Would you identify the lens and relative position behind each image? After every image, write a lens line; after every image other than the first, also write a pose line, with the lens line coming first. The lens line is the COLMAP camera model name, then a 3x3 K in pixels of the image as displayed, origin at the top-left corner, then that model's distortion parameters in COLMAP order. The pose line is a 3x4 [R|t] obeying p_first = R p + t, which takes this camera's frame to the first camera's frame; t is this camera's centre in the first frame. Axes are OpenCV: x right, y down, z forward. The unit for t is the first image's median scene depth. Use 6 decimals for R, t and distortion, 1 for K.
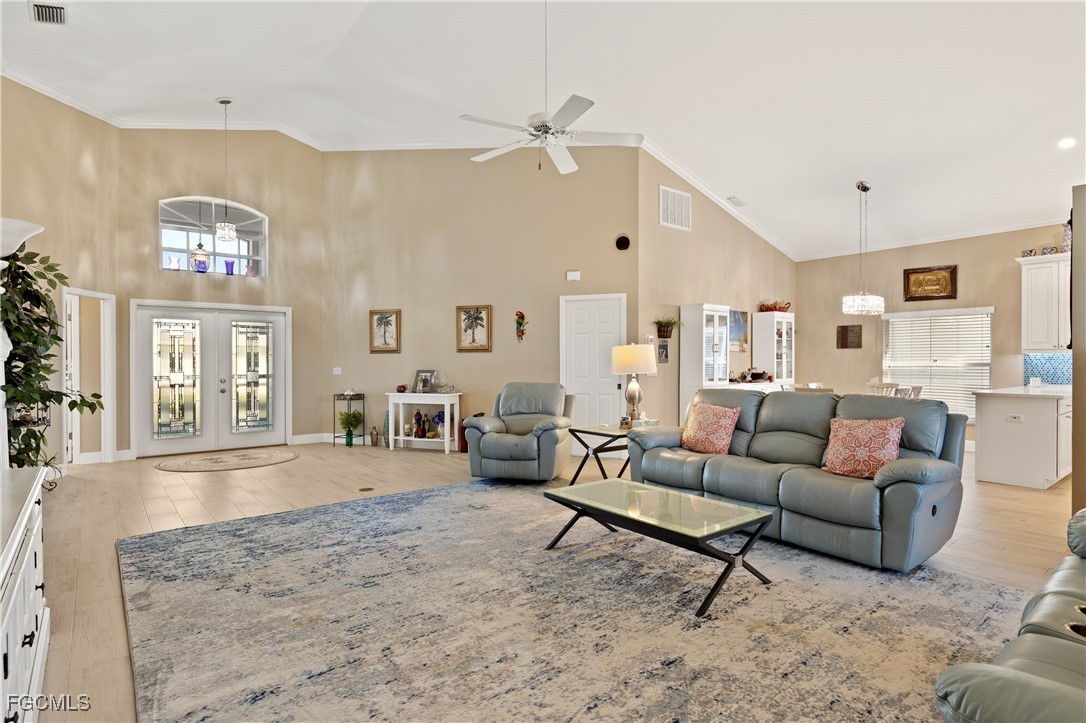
lens RADIAL K [[551.8, 0, 548.1], [0, 551.8, 366.5], [0, 0, 1]] dist [-0.002704, 0.000694]
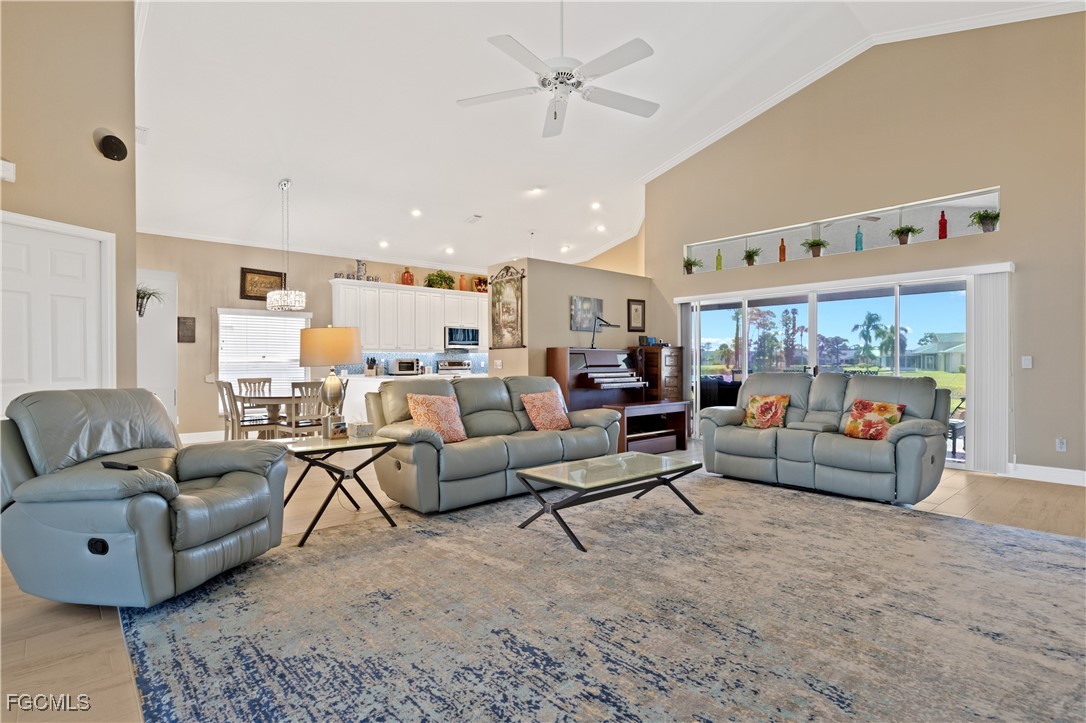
lens RADIAL K [[551.8, 0, 544.5], [0, 551.8, 361.3], [0, 0, 1]] dist [-0.002704, 0.000694]
pose [[-0.045621, 0.003745, 0.998952, -0.419509], [0.014366, 0.999892, -0.003093, 0.009619], [-0.998856, 0.014210, -0.045669, 0.510994]]
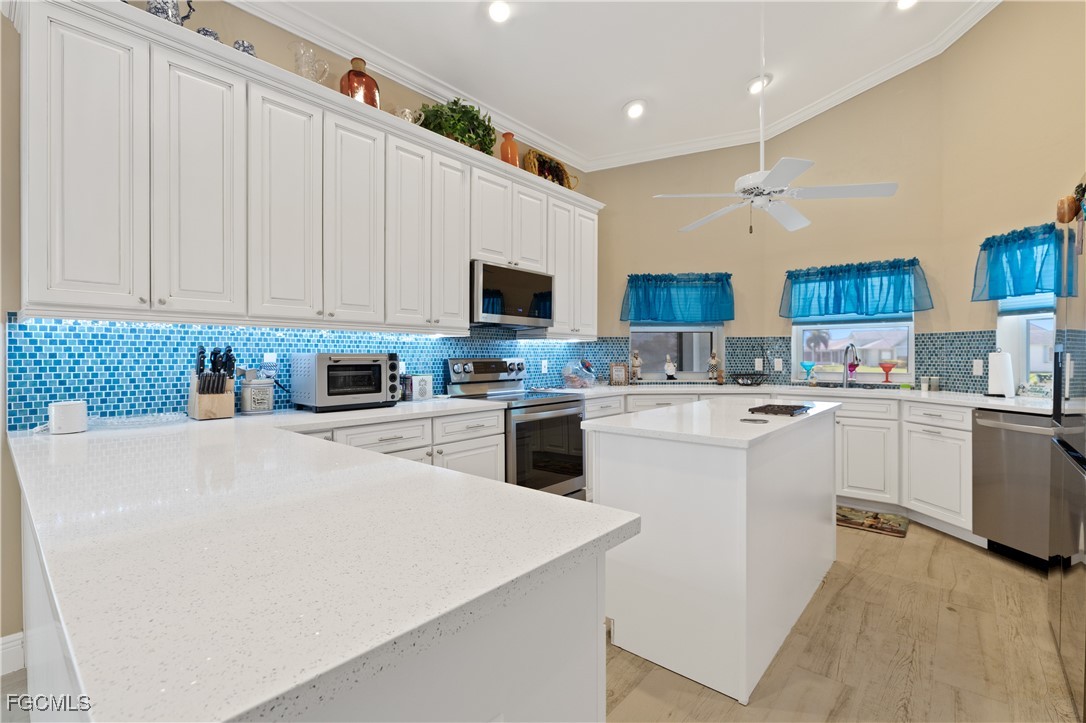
lens RADIAL K [[492.7, 0, 543.2], [0, 492.7, 356.8], [0, 0, 1]] dist [0.001423, -0.001111]
pose [[-0.167655, -0.000746, 0.985845, 0.512093], [0.011245, 0.999933, 0.002669, -0.001612], [-0.985782, 0.011533, -0.167636, 0.701003]]
